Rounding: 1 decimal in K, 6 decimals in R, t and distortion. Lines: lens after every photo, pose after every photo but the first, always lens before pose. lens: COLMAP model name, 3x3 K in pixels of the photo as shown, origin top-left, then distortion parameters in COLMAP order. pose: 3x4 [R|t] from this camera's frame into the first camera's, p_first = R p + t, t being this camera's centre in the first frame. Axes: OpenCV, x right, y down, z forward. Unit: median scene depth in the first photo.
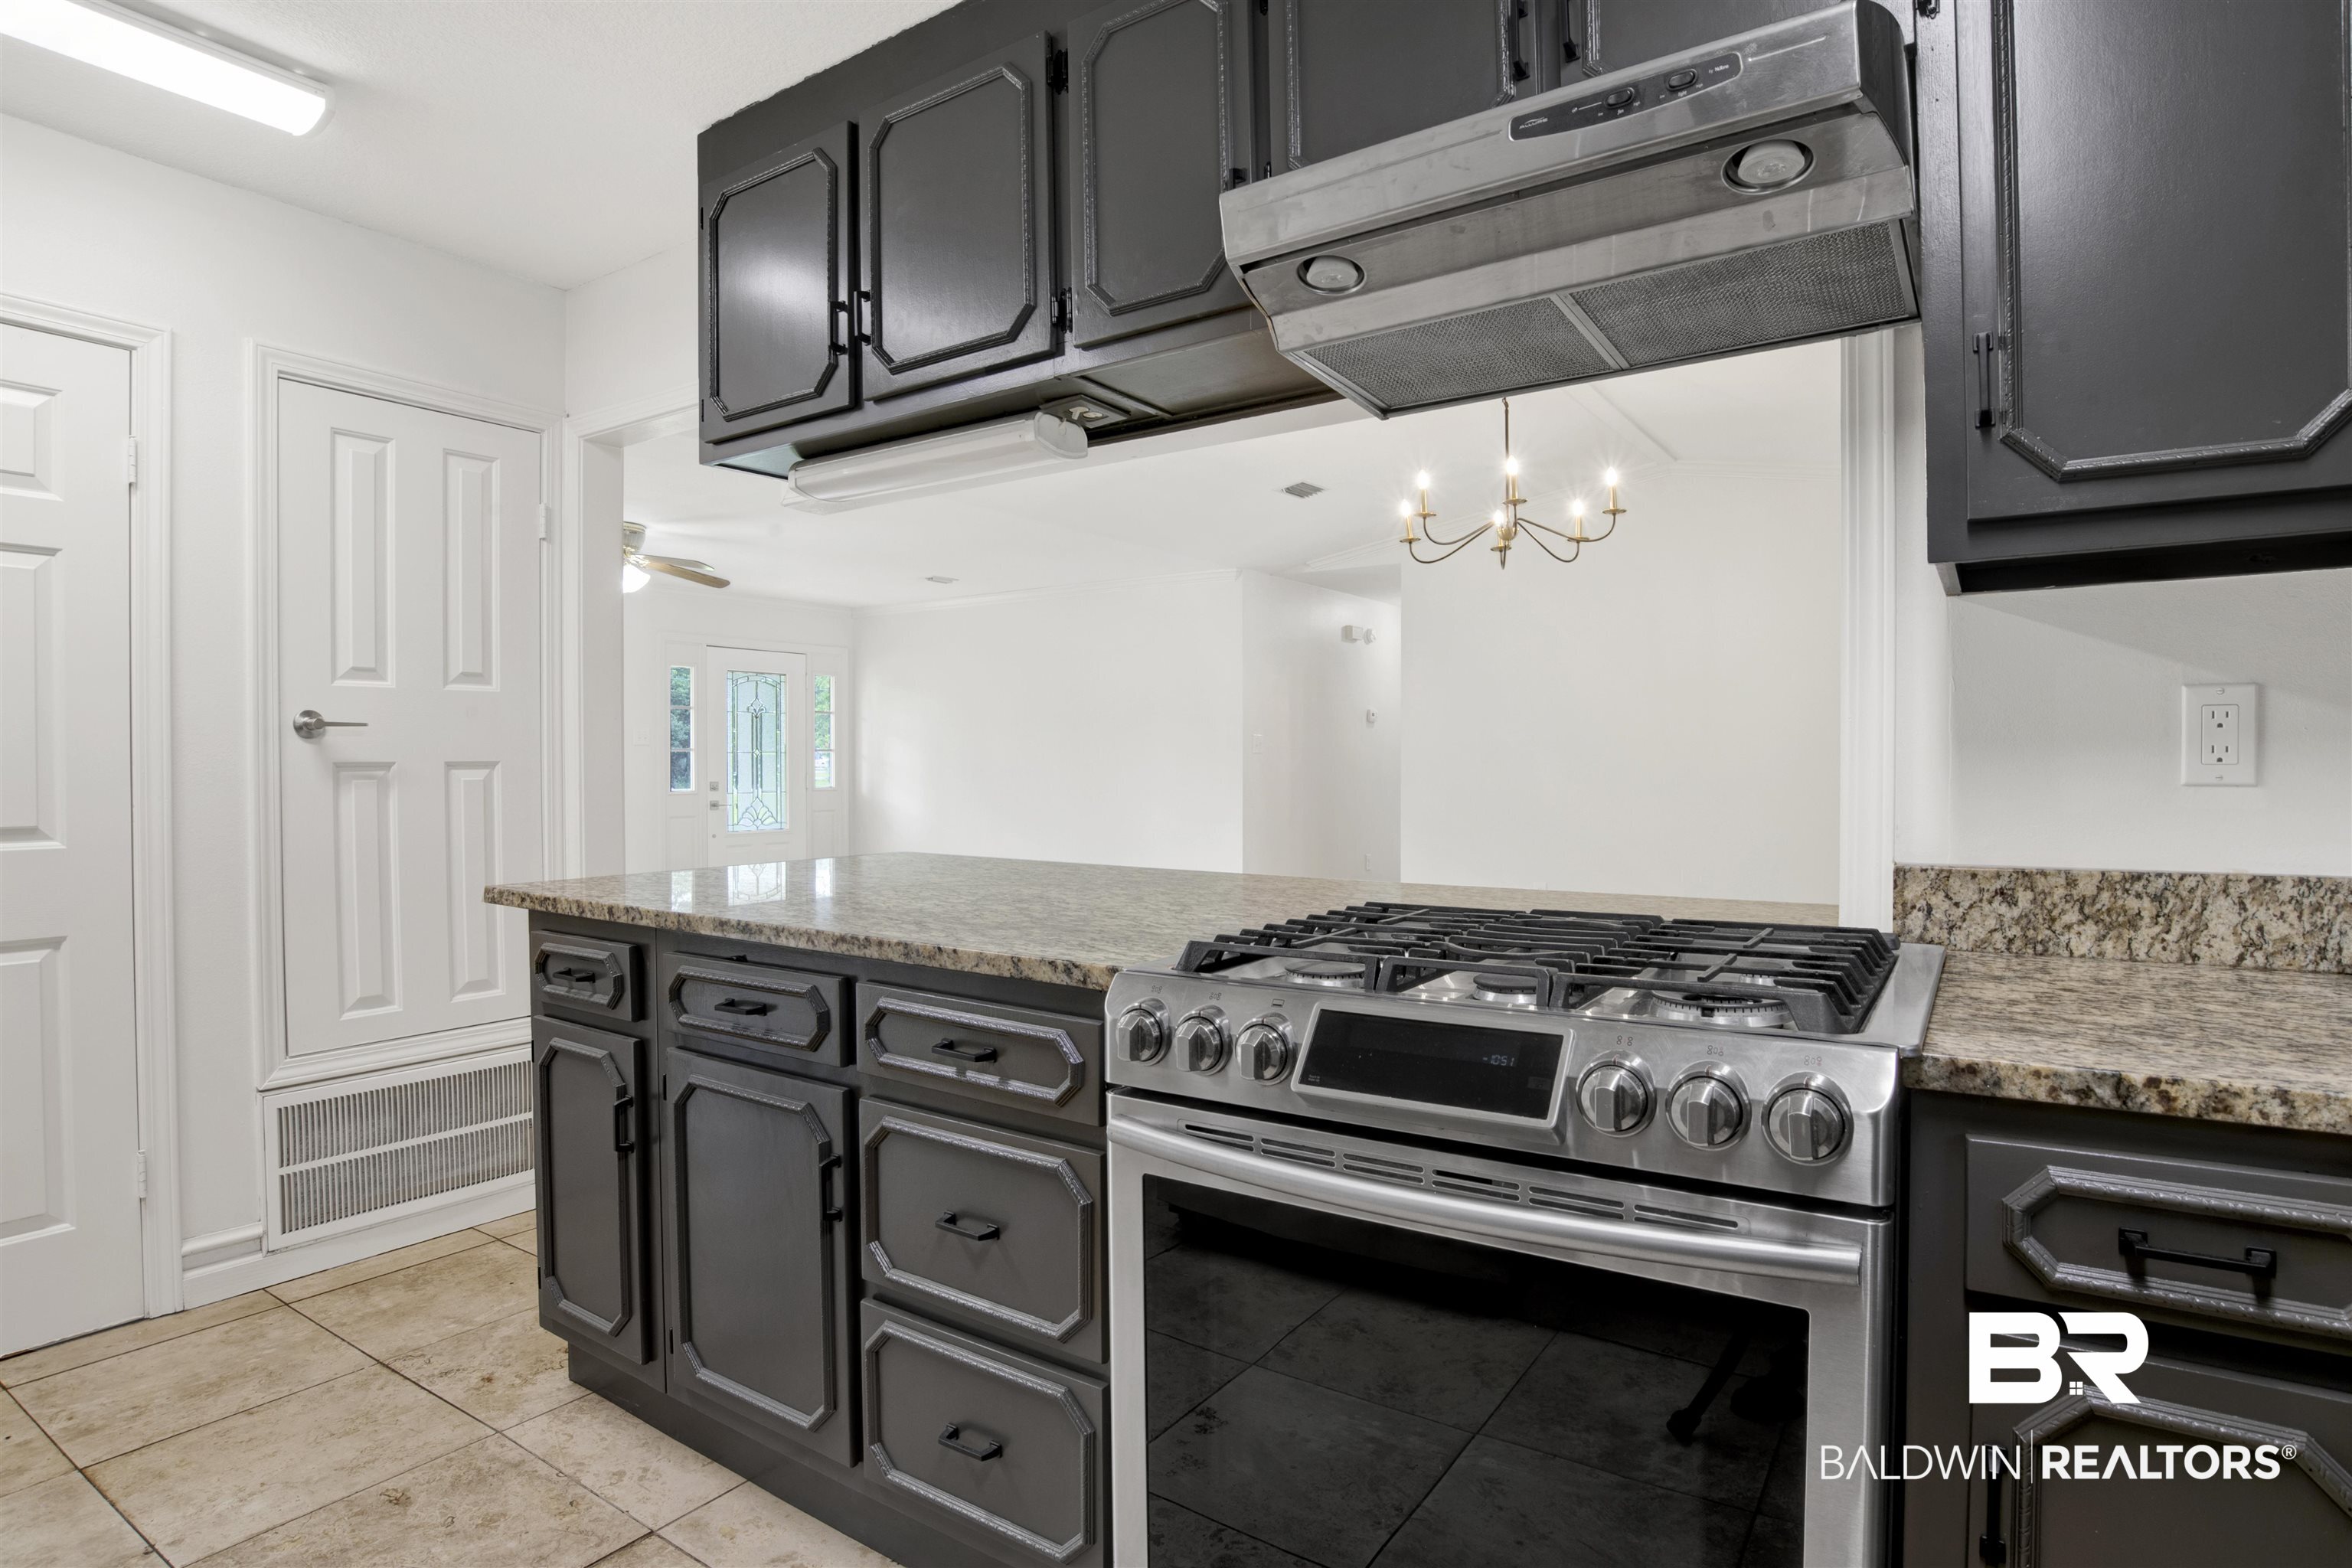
lens RADIAL K [[1214.7, 0, 1177.6], [0, 1214.7, 771.1], [0, 0, 1]] dist [-0.046681, -0.014008]
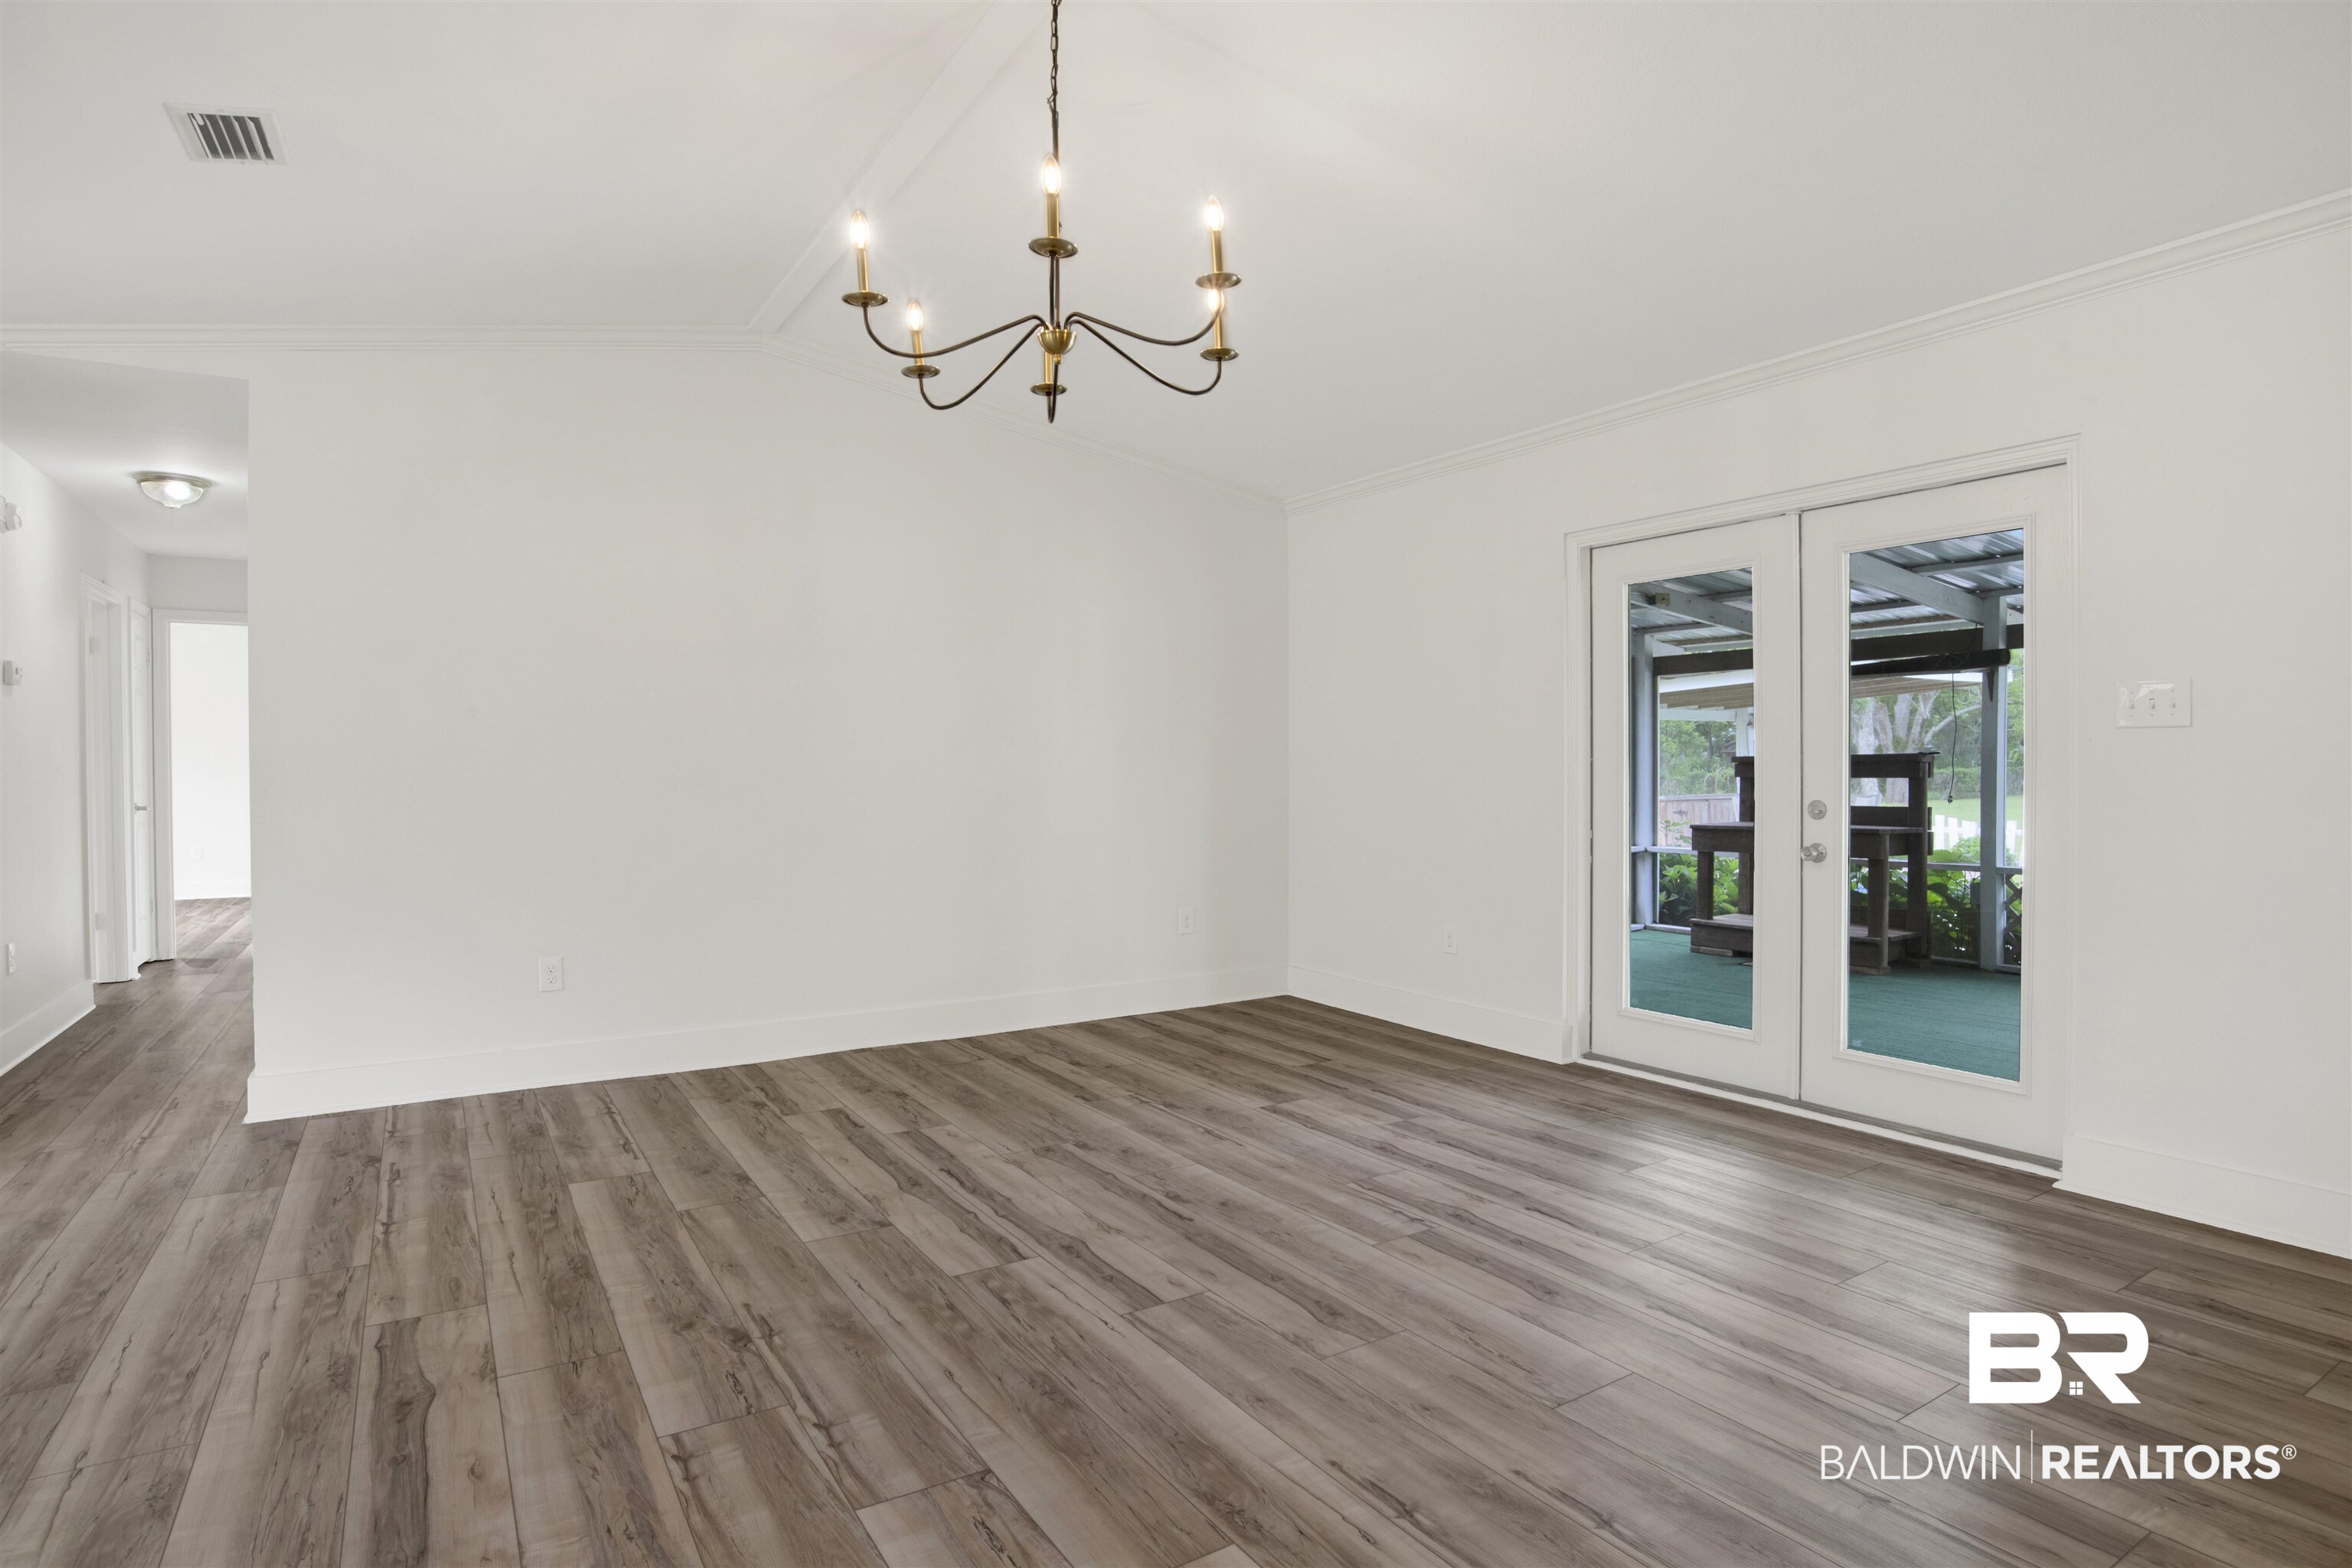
lens RADIAL K [[1250.6, 0, 1187.4], [0, 1250.6, 767.6], [0, 0, 1]] dist [-0.064913, 0.021190]
pose [[0.395598, -0.001045, 0.918423, -0.497686], [0.009642, 0.999949, -0.003016, -0.000728], [-0.918373, 0.010048, 0.395588, 1.617044]]
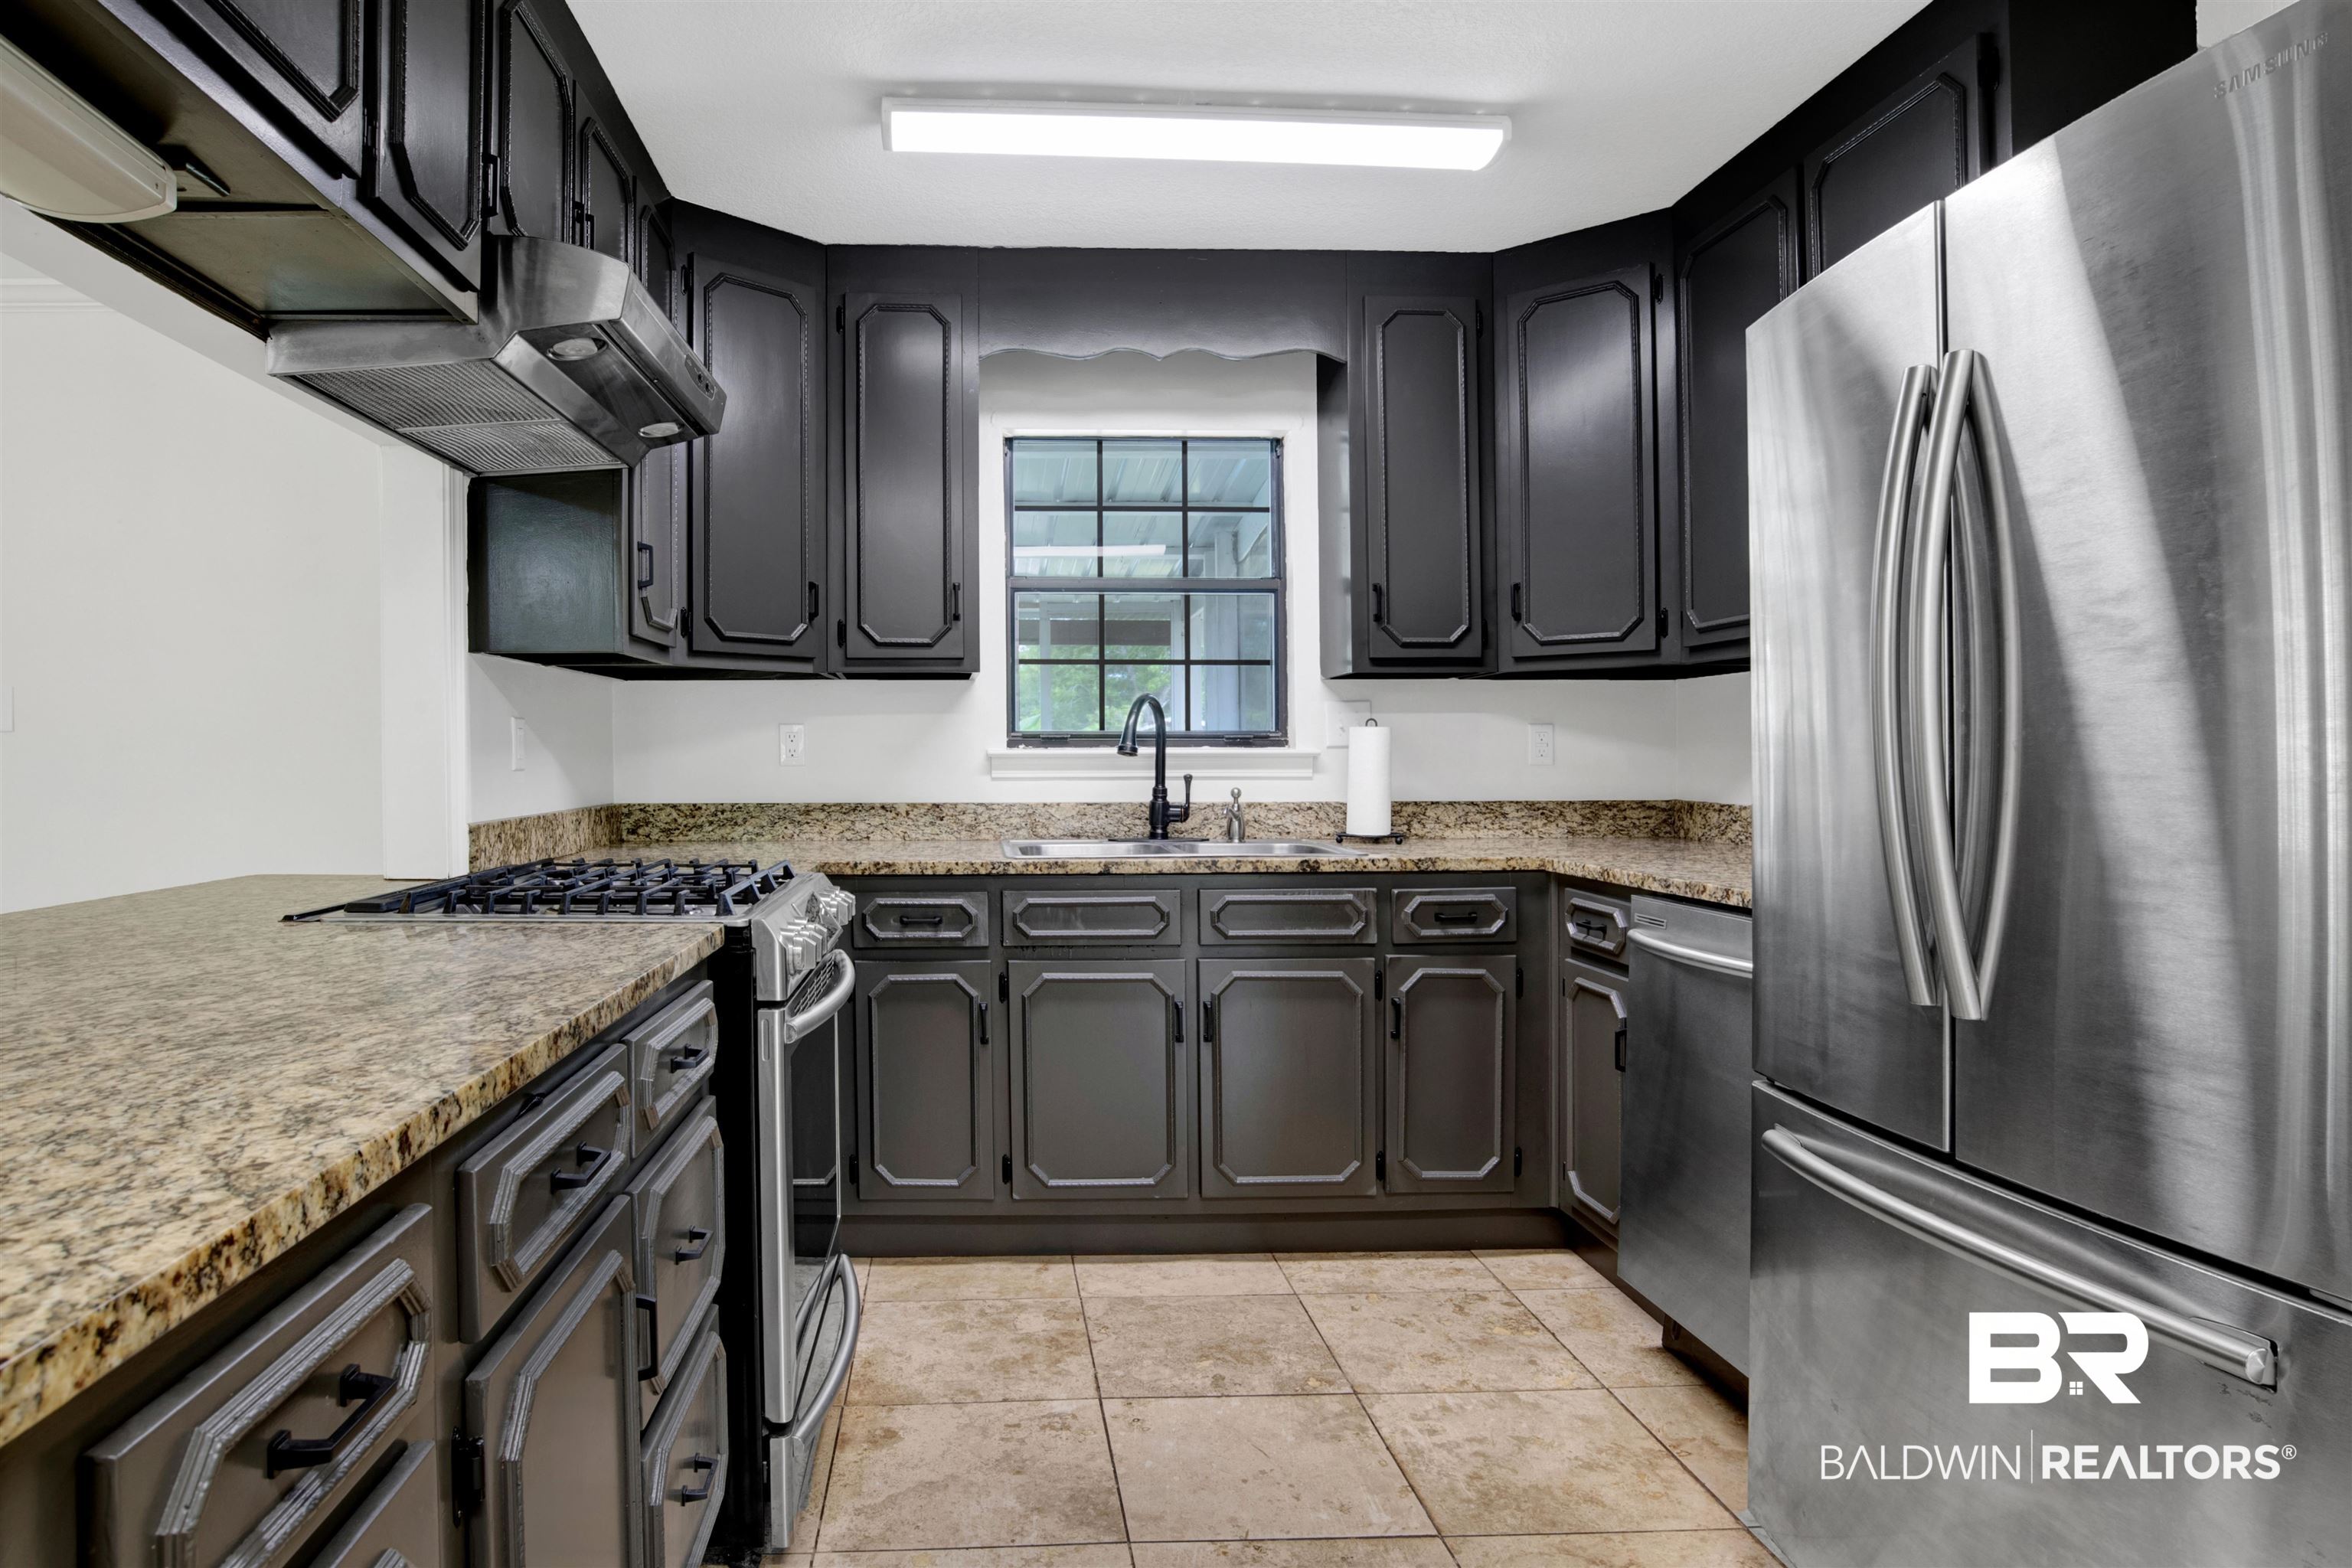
lens RADIAL K [[1354.4, 0, 1033.7], [0, 1354.4, 771.3], [0, 0, 1]] dist [-0.061214, 0.030867]
pose [[-0.594747, -0.002931, 0.803908, -0.879774], [0.007386, 0.999931, 0.009111, -0.000567], [-0.803879, 0.011356, -0.594684, 1.039031]]
